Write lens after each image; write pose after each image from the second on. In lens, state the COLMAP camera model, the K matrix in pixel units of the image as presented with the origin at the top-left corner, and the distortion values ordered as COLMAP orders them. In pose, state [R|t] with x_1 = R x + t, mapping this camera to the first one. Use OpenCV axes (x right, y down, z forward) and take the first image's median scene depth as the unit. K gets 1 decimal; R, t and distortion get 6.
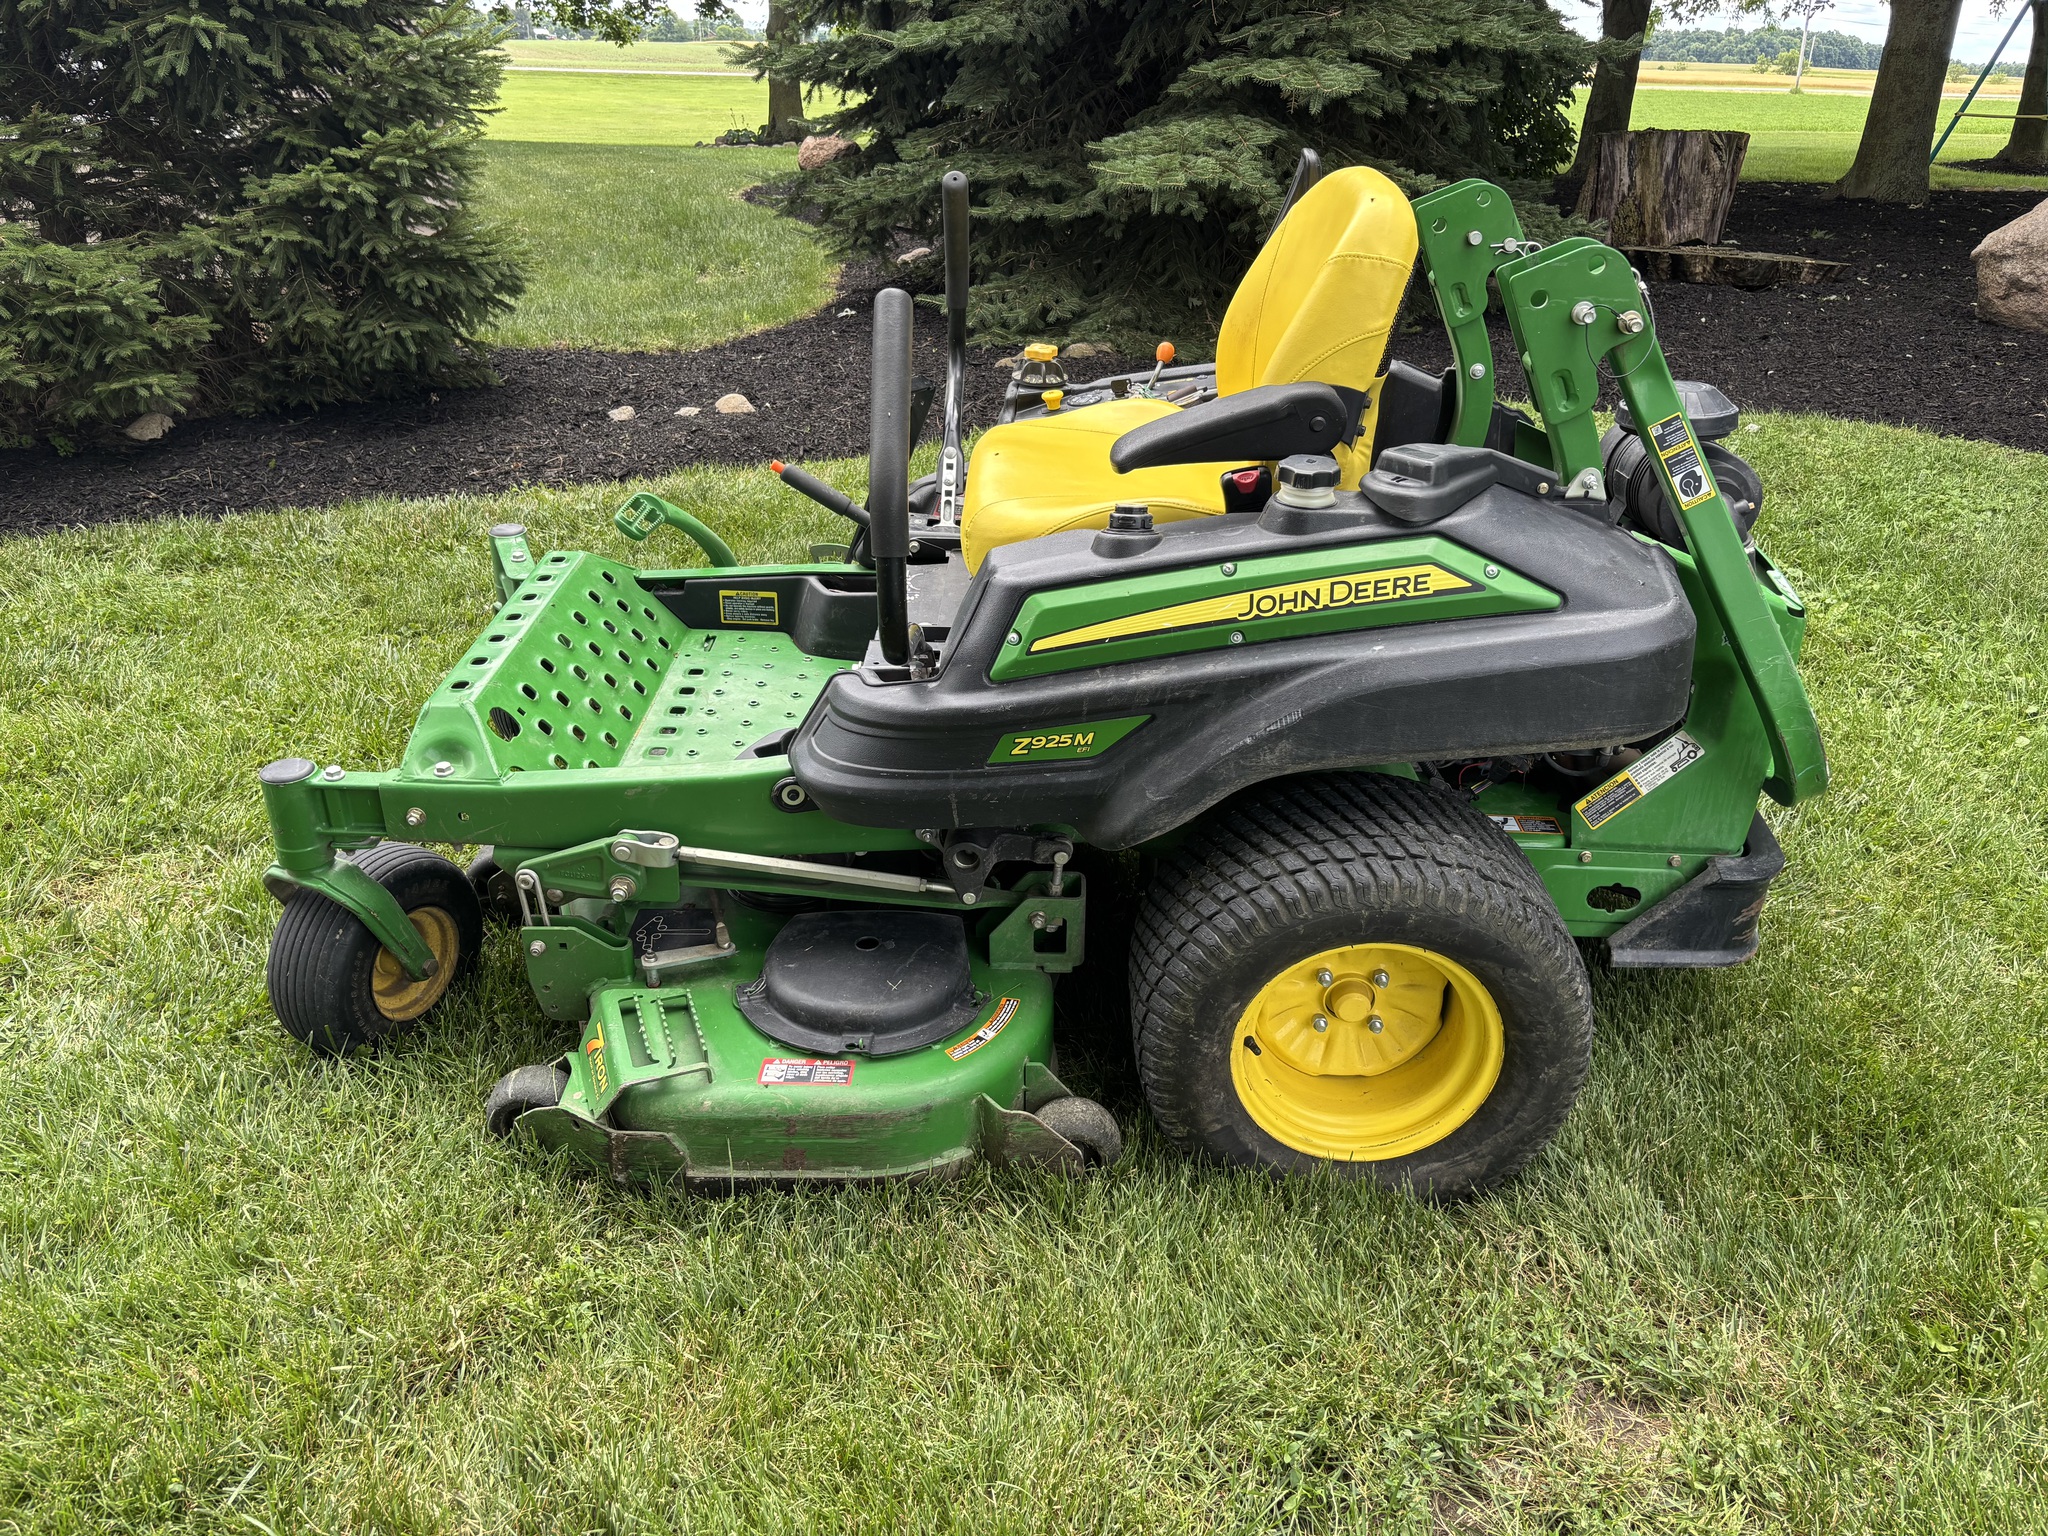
lens RADIAL K [[1521.8, 0, 991.6], [0, 1521.8, 815.1], [0, 0, 1]] dist [0.084283, -0.079647]
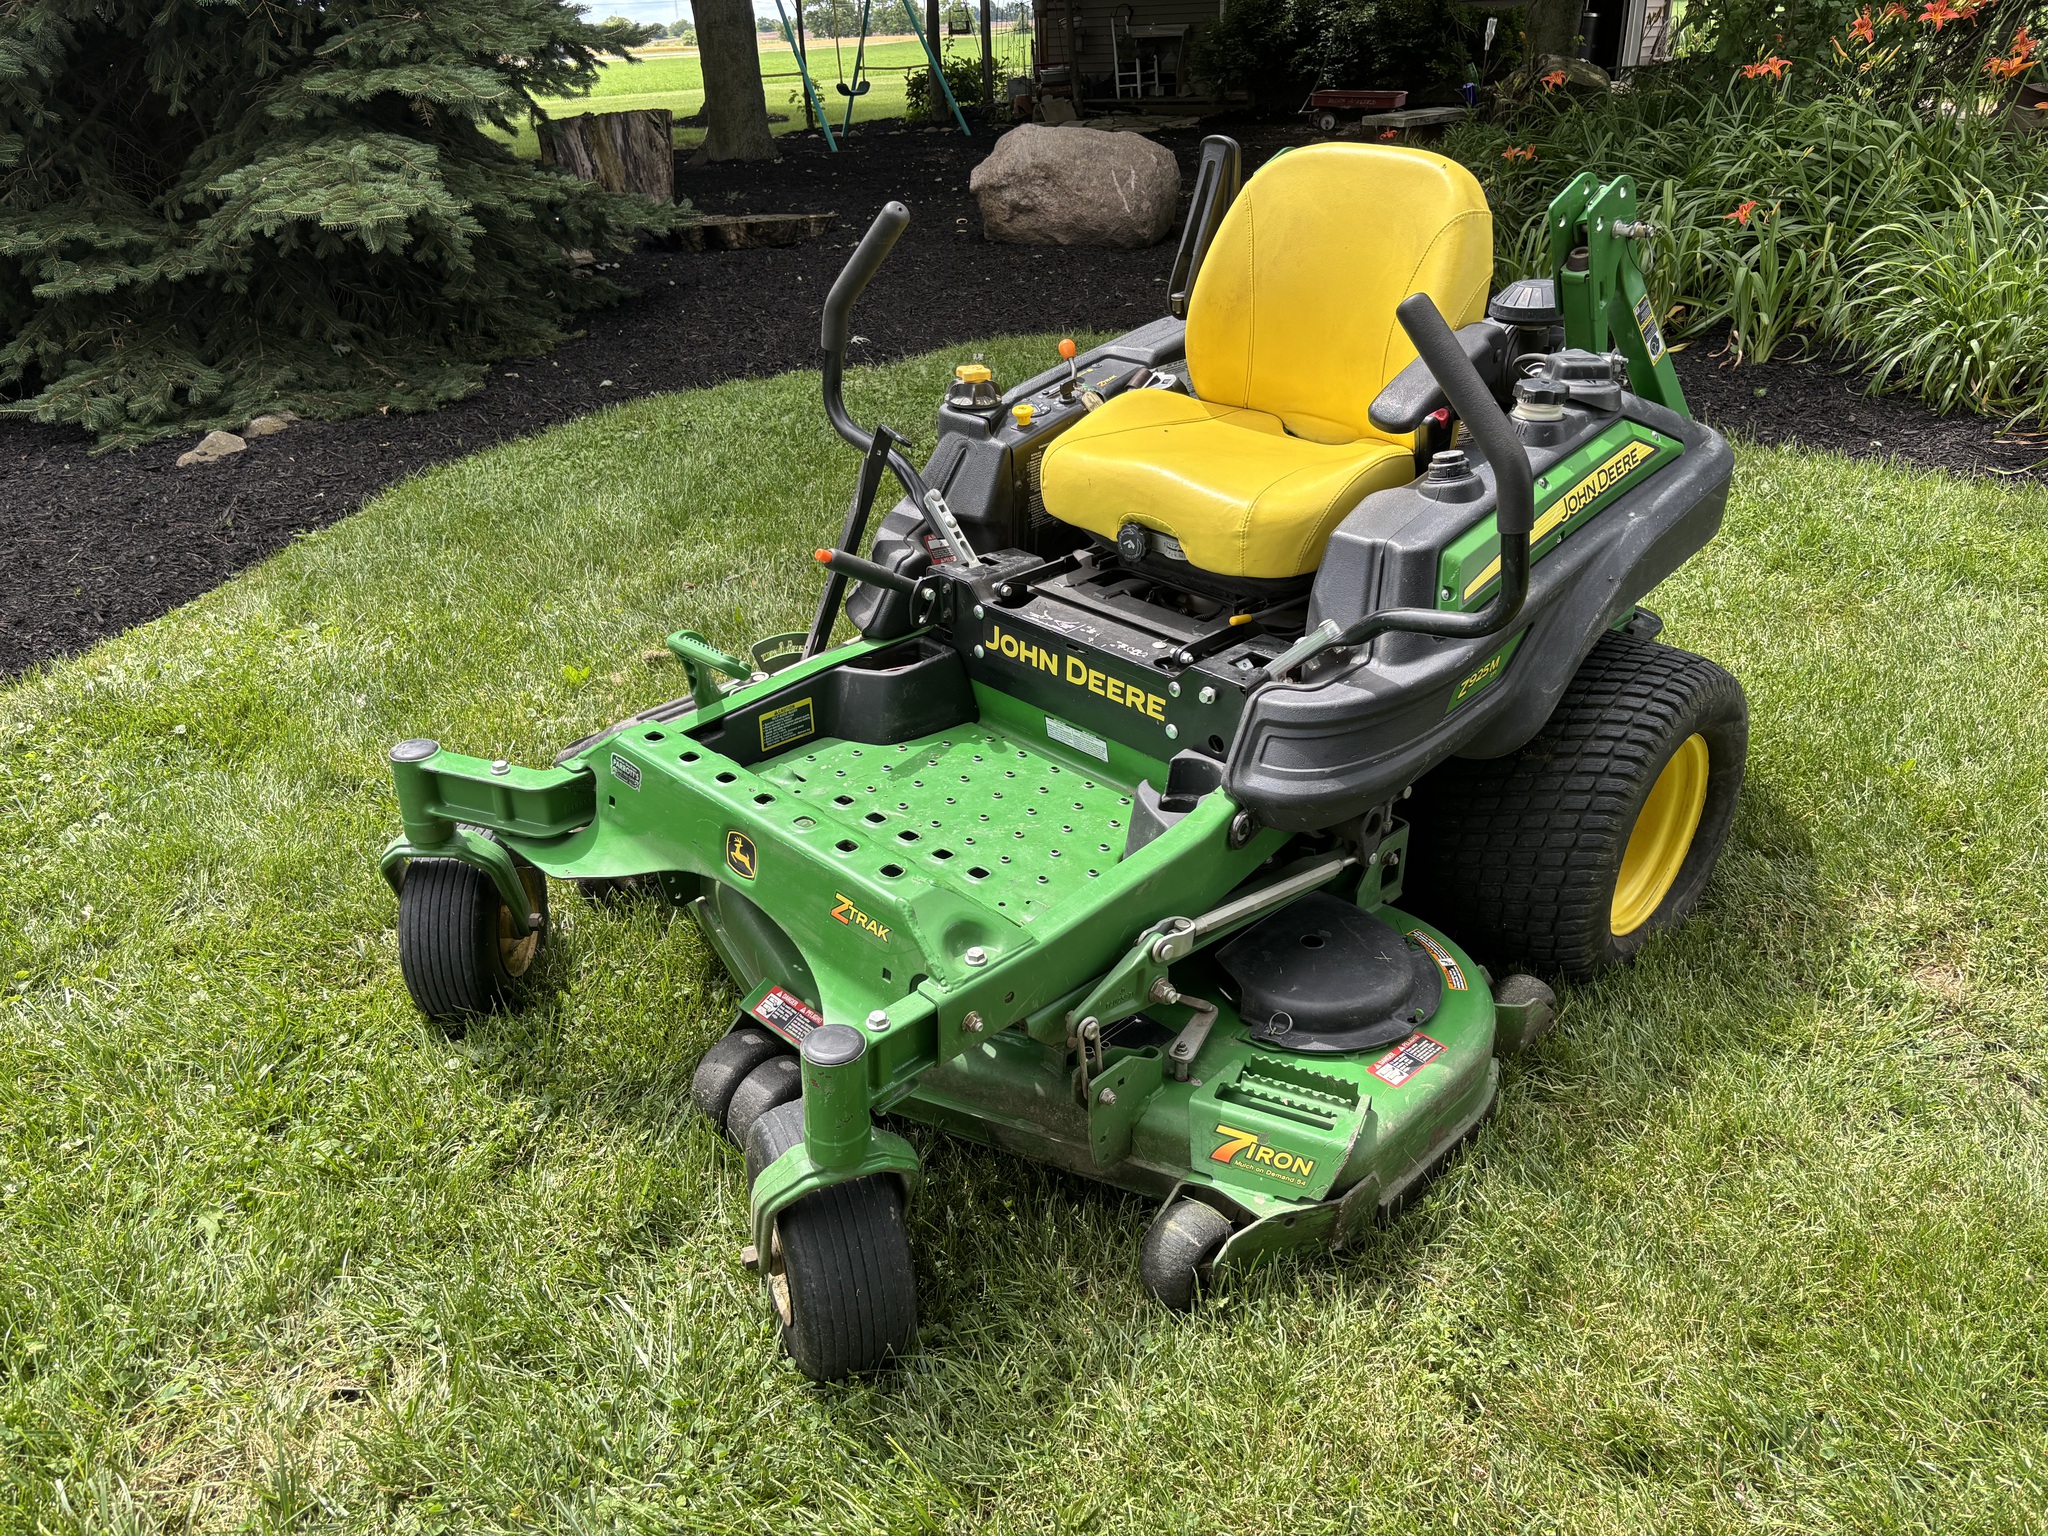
lens RADIAL K [[1460.4, 0, 988.0], [0, 1460.4, 946.7], [0, 0, 1]] dist [-0.010698, 0.001998]
pose [[0.686662, -0.433443, 0.583629, -0.295625], [0.372500, 0.899196, 0.229544, -0.079849], [-0.624291, 0.059782, 0.778901, 0.127191]]
